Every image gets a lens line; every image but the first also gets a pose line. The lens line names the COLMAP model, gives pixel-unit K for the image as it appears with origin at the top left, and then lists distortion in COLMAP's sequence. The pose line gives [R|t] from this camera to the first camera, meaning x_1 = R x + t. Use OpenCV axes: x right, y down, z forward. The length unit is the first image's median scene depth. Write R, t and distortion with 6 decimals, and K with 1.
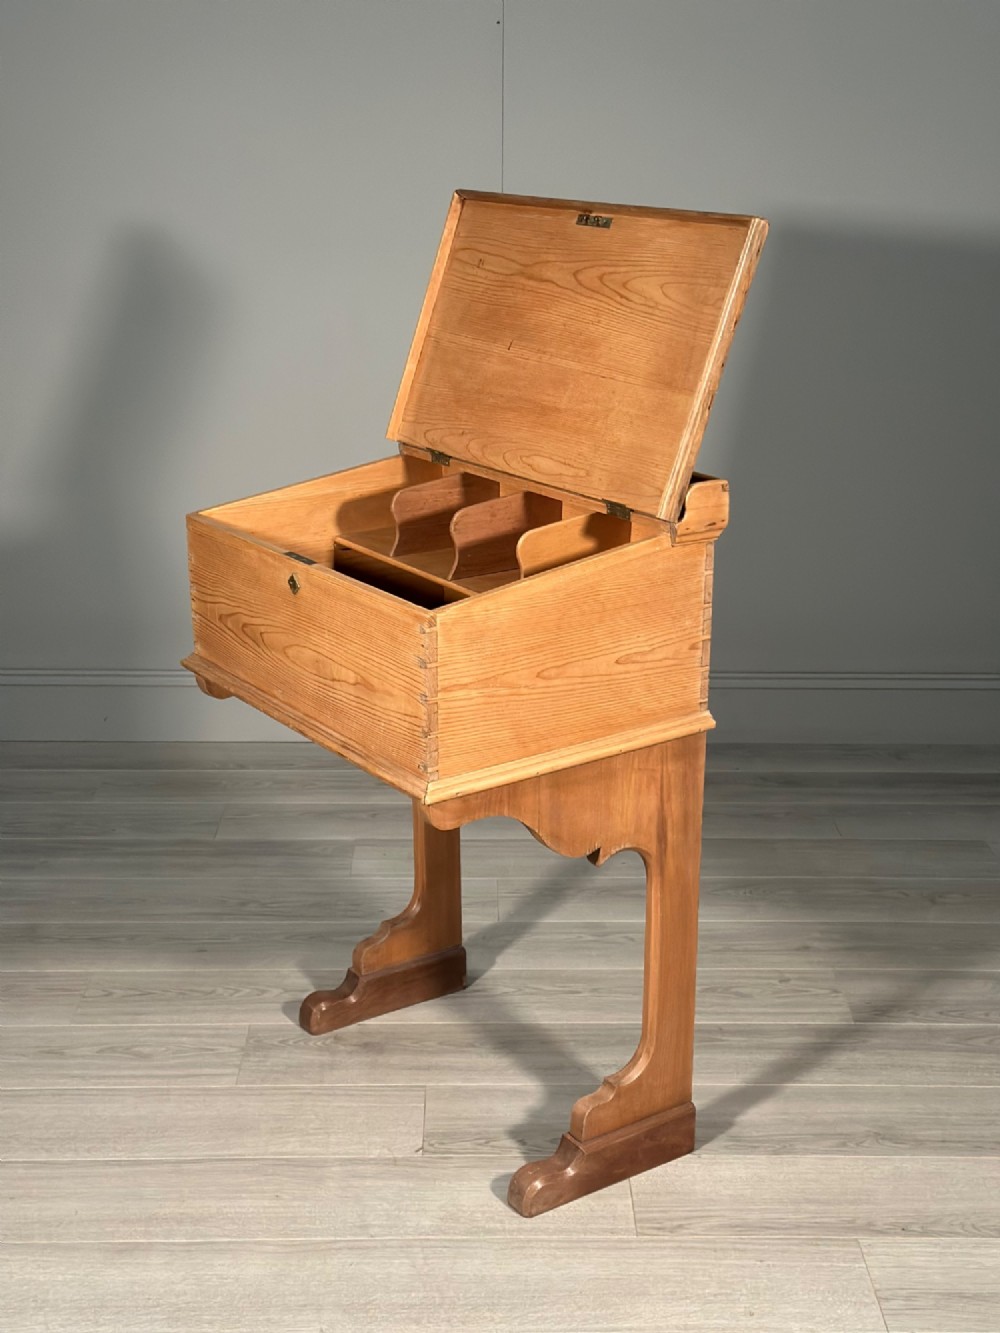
lens RADIAL K [[1850.8, 0, 505.2], [0, 1850.8, 667.3], [0, 0, 1]] dist [0.115761, 0.000000]
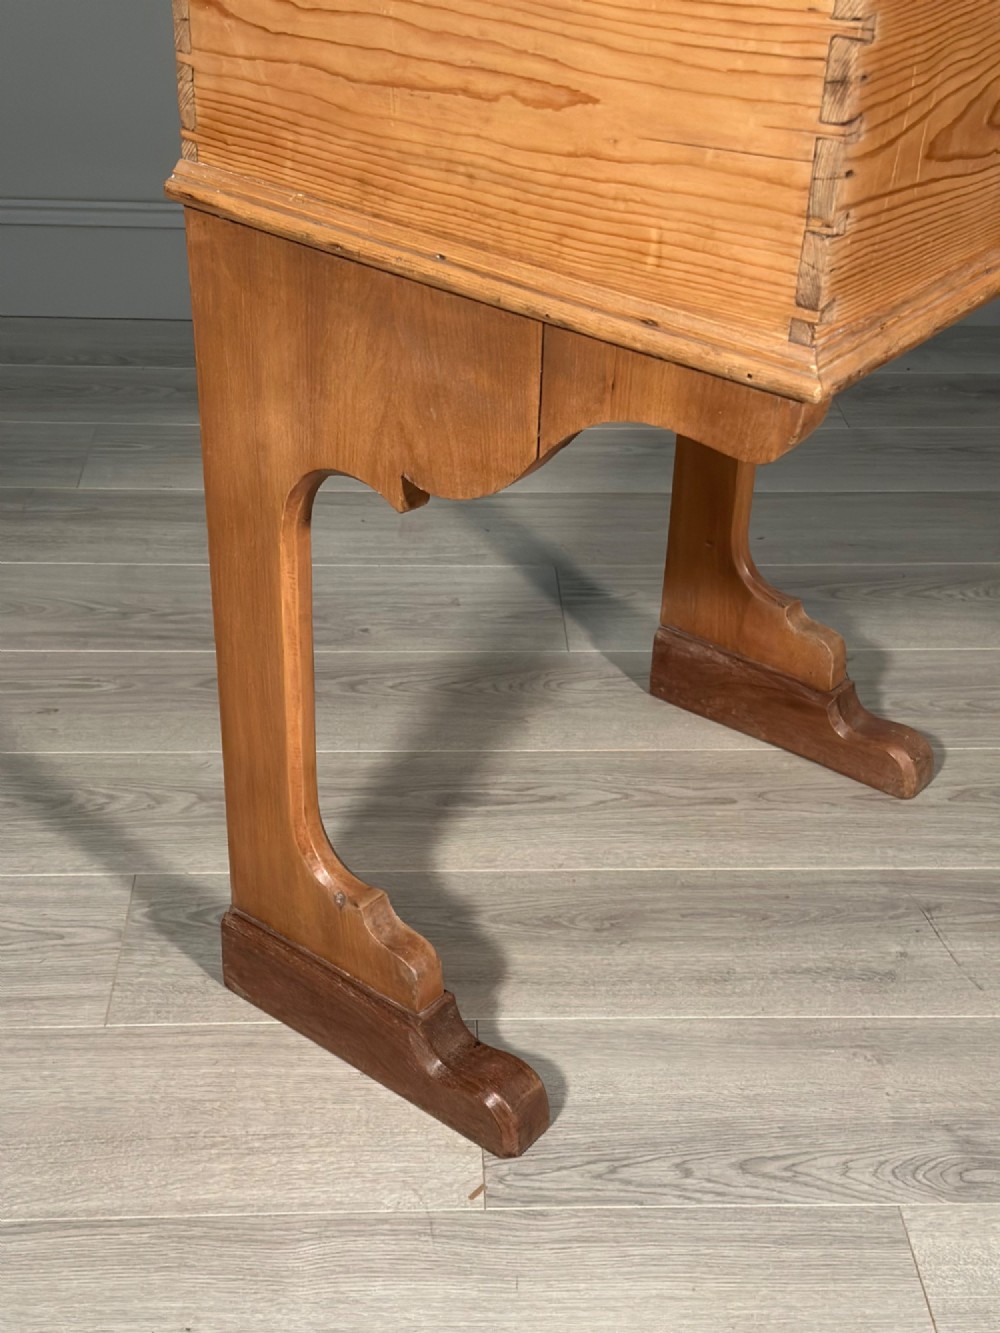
lens RADIAL K [[1850.8, 0, 492.4], [0, 1850.8, 671.2], [0, 0, 1]] dist [0.115761, 0.000000]
pose [[0.999476, 0.001218, 0.032358, -0.057885], [-0.008814, 0.971789, 0.235686, 0.008830], [-0.031158, -0.235848, 0.971290, 0.550352]]
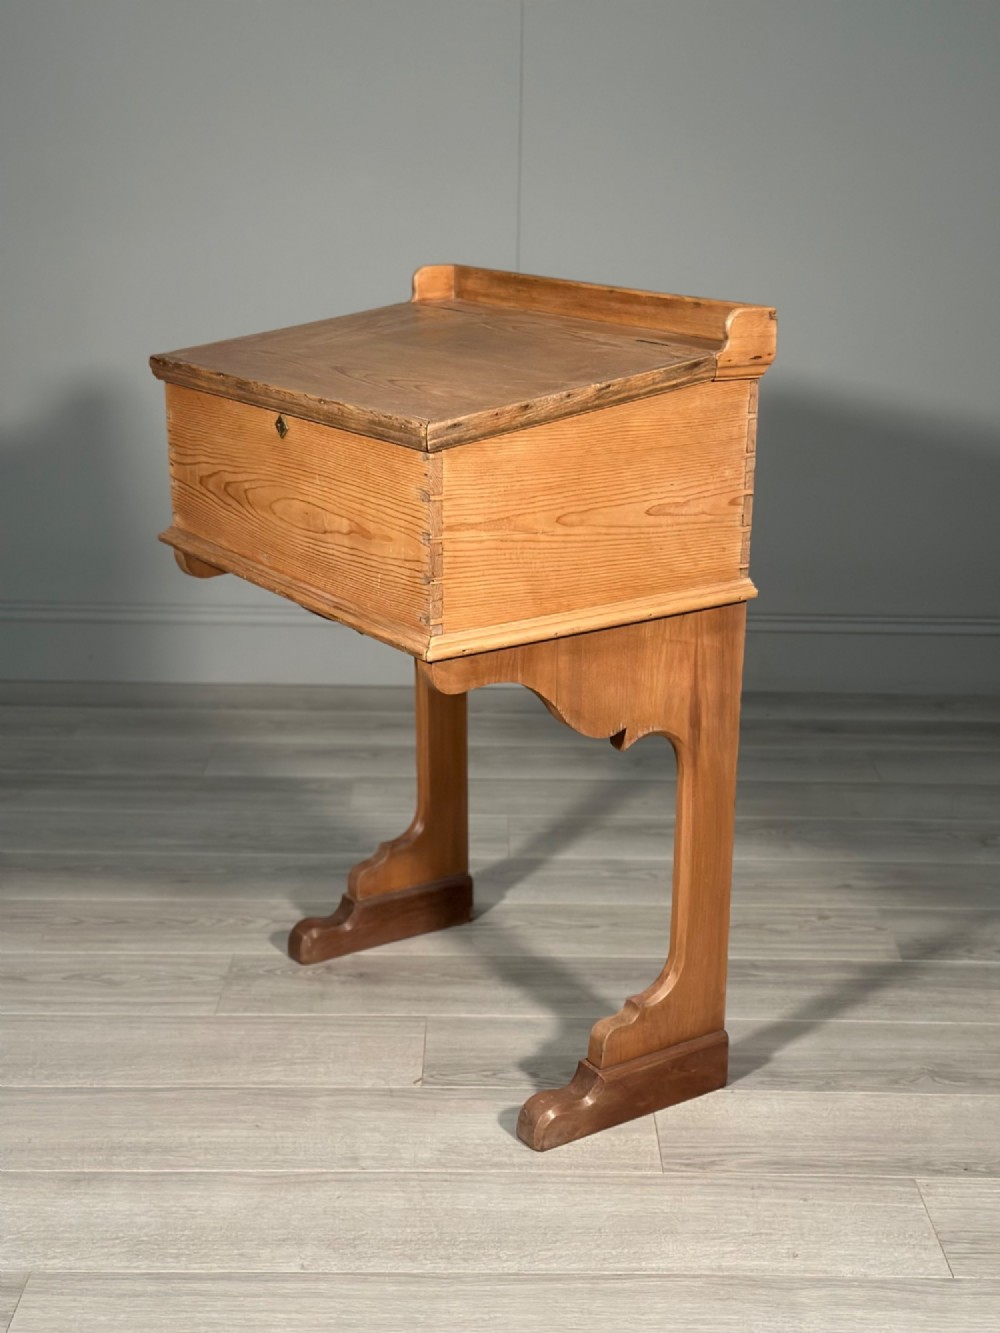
lens RADIAL K [[1850.8, 0, 506.1], [0, 1850.8, 670.3], [0, 0, 1]] dist [0.115761, 0.000000]
pose [[0.999935, 0.009672, -0.006110, -0.000468], [-0.009786, 0.999775, -0.018804, 0.078298], [0.005927, 0.018863, 0.999805, 0.106457]]
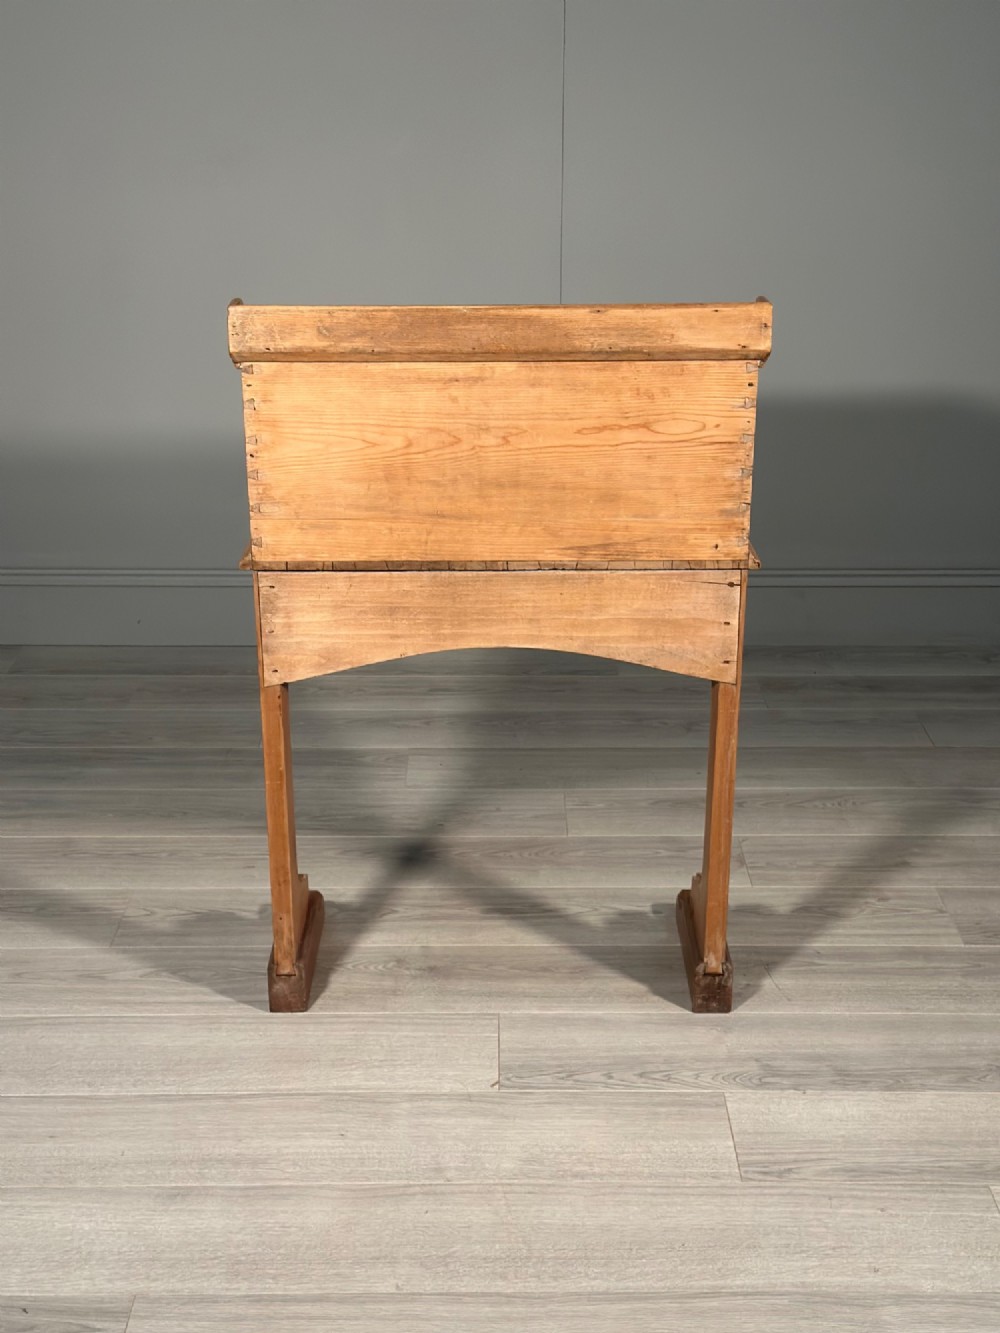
lens RADIAL K [[1850.8, 0, 502.8], [0, 1850.8, 665.4], [0, 0, 1]] dist [0.115761, 0.000000]
pose [[0.999907, -0.002733, -0.013331, -0.029527], [0.003317, 0.999025, 0.044029, 0.014315], [0.013197, -0.044069, 0.998941, 0.100771]]
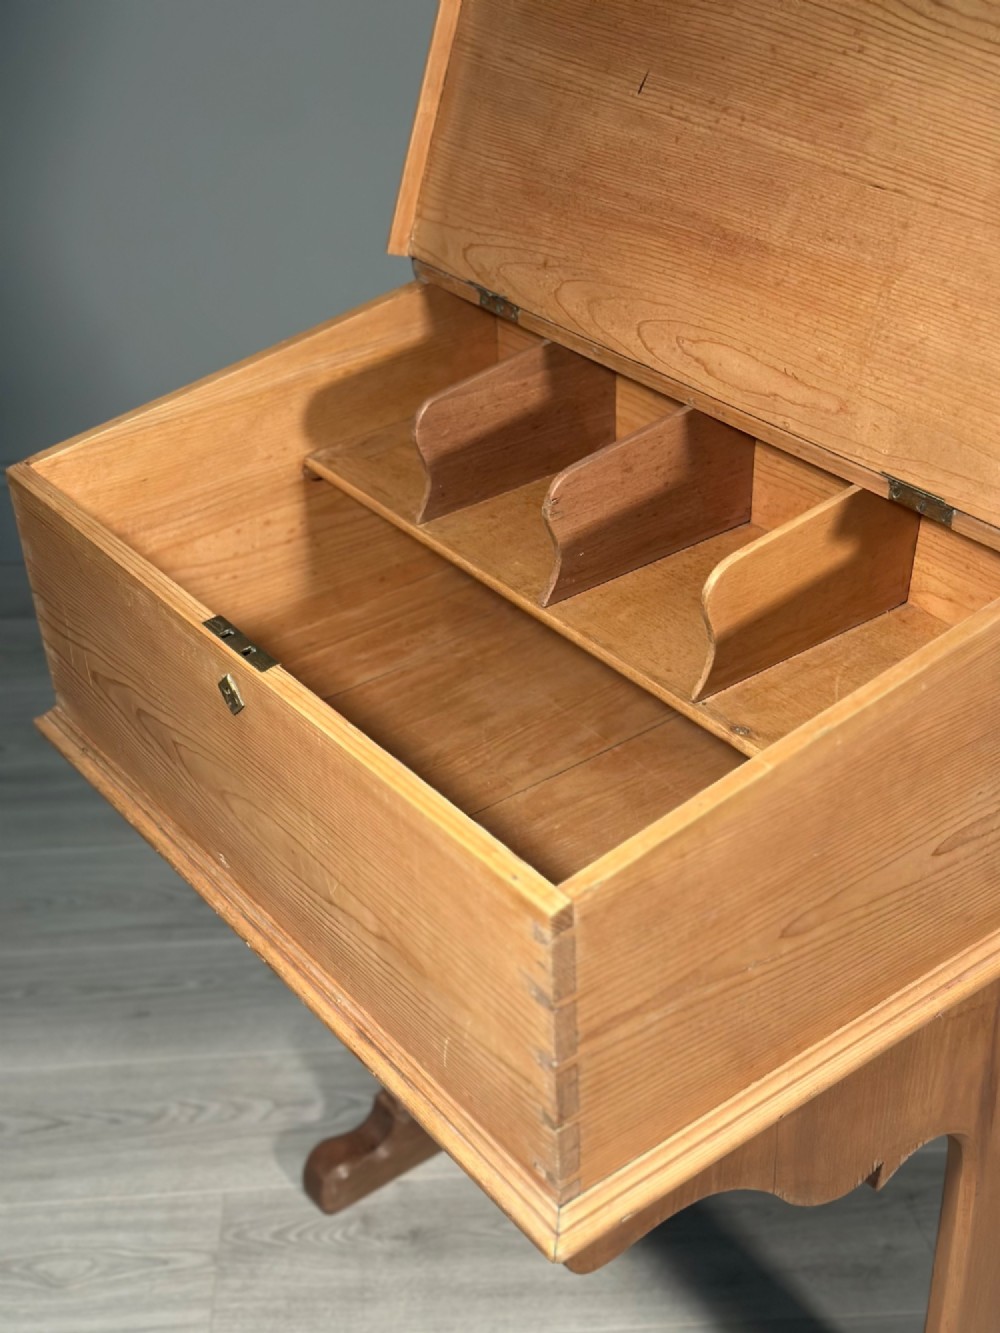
lens RADIAL K [[1850.8, 0, 494.3], [0, 1850.8, 659.8], [0, 0, 1]] dist [0.115761, 0.000000]
pose [[0.998721, -0.050559, -0.000103, -0.042206], [0.048843, 0.964307, 0.260243, -0.155672], [-0.013059, -0.259915, 0.965543, 0.492637]]
